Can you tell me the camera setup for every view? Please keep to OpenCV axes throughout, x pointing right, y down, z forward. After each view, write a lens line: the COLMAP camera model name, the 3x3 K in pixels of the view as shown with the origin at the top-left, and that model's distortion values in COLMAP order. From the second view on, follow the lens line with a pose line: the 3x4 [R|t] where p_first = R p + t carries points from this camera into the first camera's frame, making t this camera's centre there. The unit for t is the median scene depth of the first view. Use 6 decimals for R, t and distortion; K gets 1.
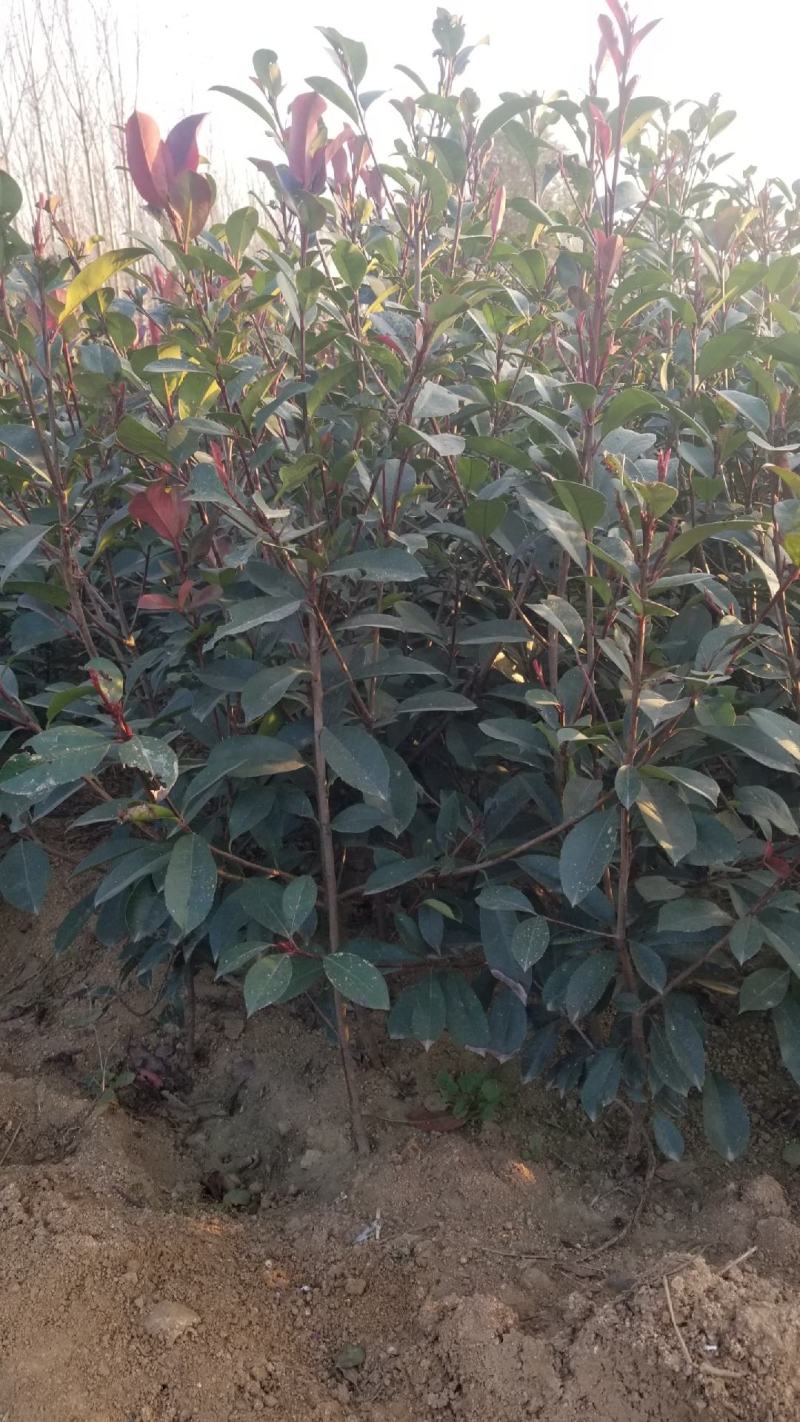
lens RADIAL K [[1228.6, 0, 400.0], [0, 1228.6, 711.0], [0, 0, 1]] dist [0.002456, -0.112311]
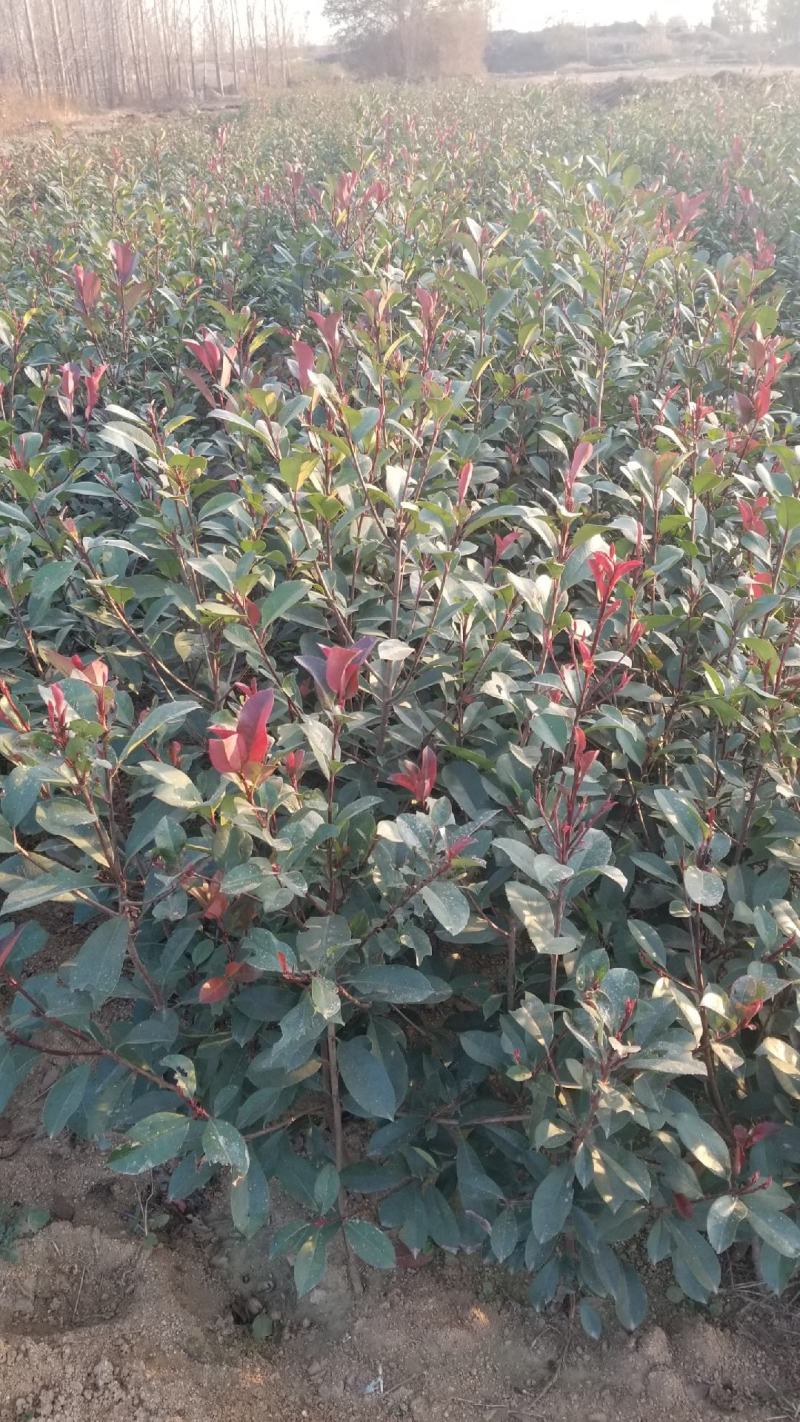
lens RADIAL K [[1228.6, 0, 400.0], [0, 1228.6, 711.0], [0, 0, 1]] dist [0.002456, -0.112311]
pose [[0.994012, -0.011491, 0.108670, -0.133406], [-0.014735, 0.971280, 0.237485, -0.622135], [-0.108277, -0.237664, 0.965294, -0.146939]]
